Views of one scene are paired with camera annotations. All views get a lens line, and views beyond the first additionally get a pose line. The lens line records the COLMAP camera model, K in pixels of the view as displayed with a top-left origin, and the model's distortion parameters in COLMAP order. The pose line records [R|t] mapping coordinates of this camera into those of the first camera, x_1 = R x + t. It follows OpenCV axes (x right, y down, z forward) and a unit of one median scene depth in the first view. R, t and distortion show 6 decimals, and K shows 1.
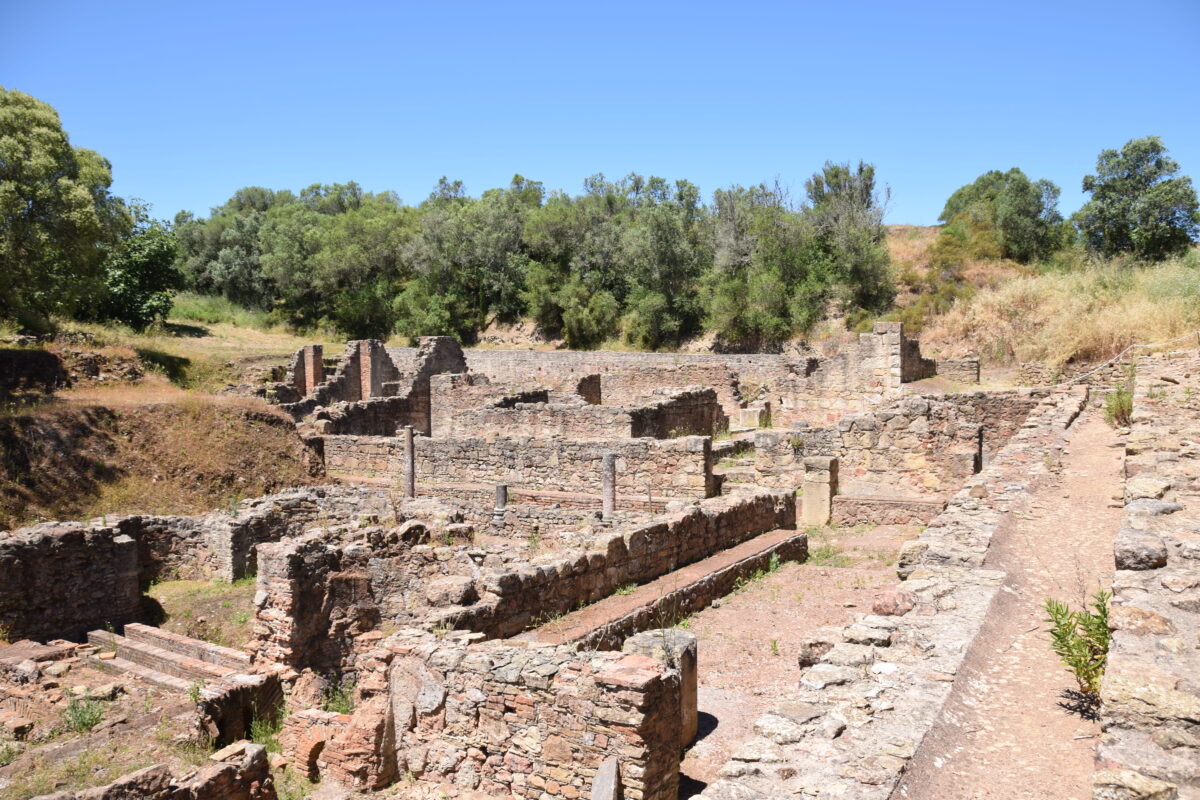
lens RADIAL K [[961.5, 0, 599.0], [0, 961.5, 410.6], [0, 0, 1]] dist [-0.141177, 0.150459]
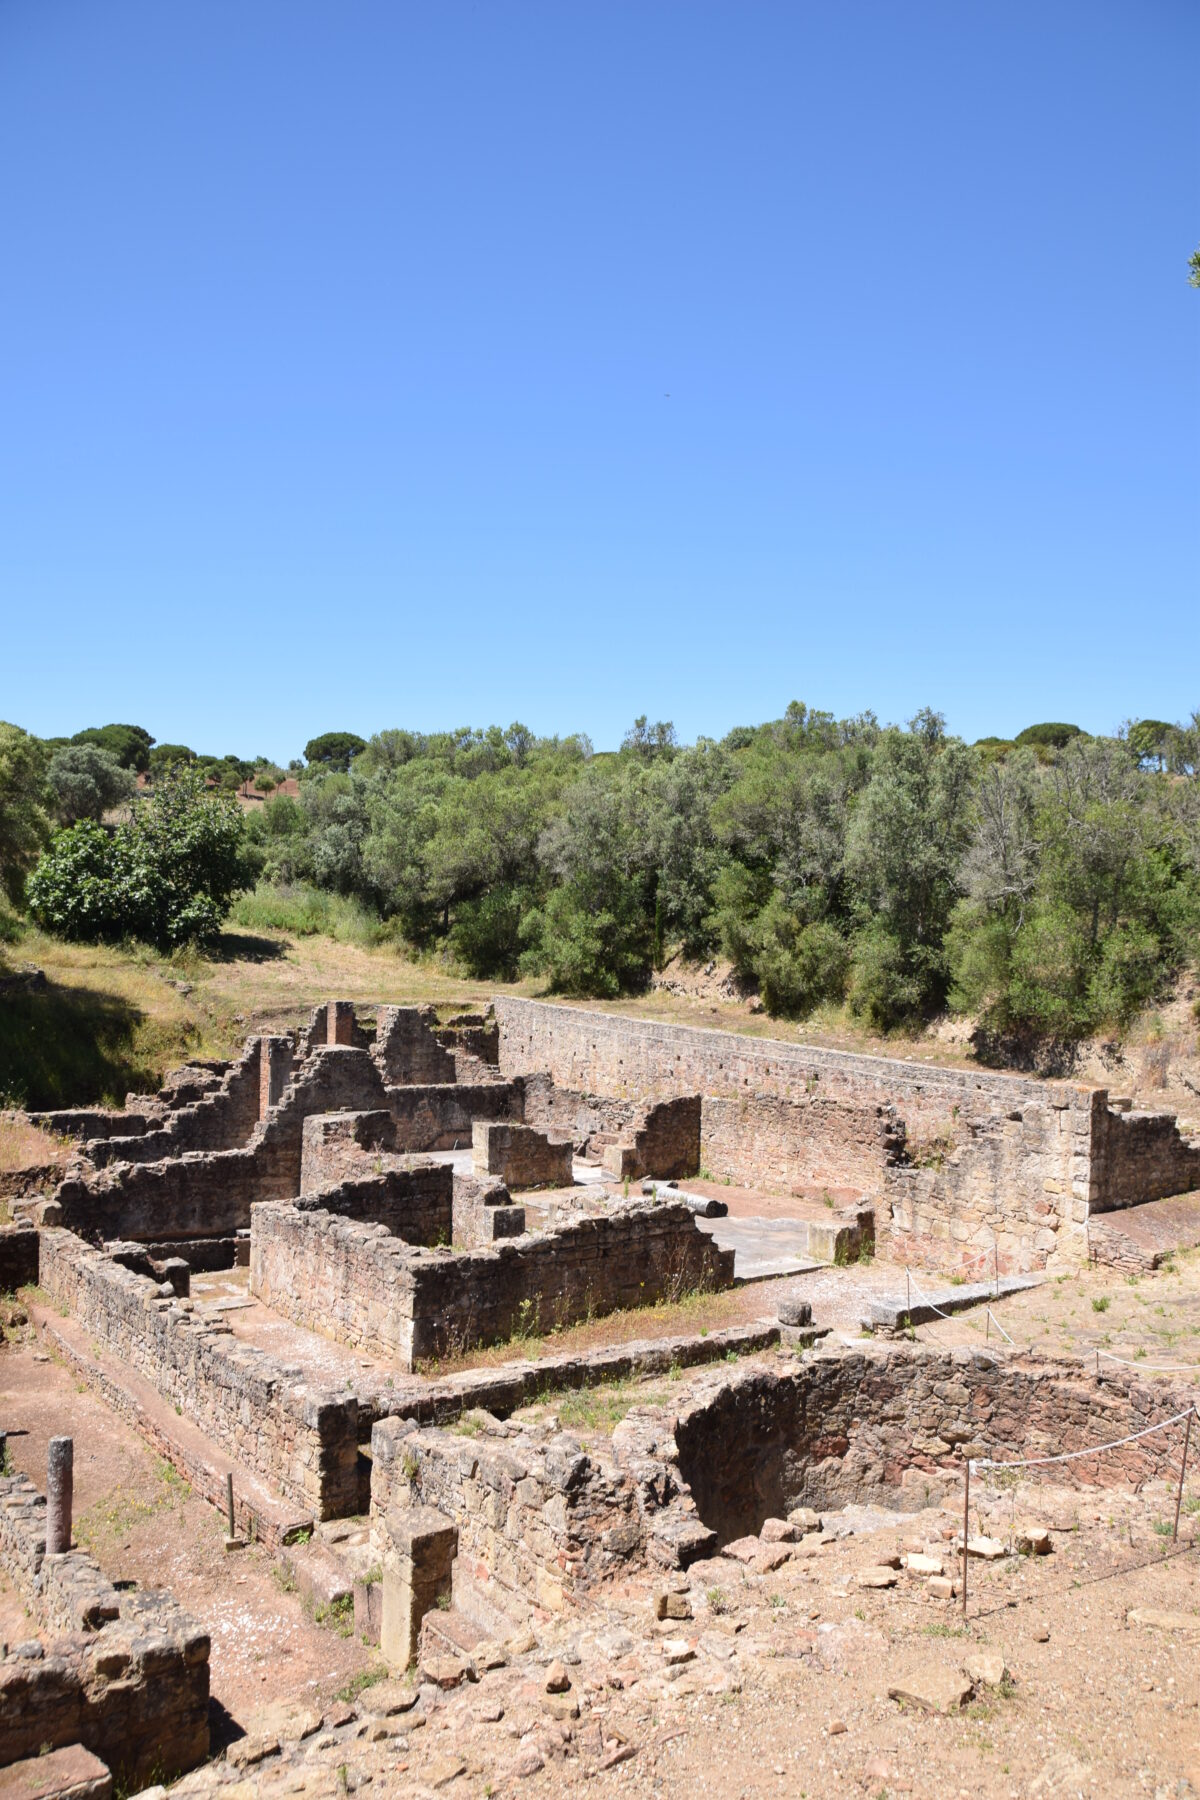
lens RADIAL K [[1442.3, 0, 600.0], [0, 1442.3, 900.0], [0, 0, 1]] dist [-0.141177, 0.150459]
pose [[0.932263, 0.023210, -0.361037, 0.330170], [-0.048645, 0.996920, -0.061520, -0.128927], [0.358497, 0.074916, 0.930520, 0.211340]]
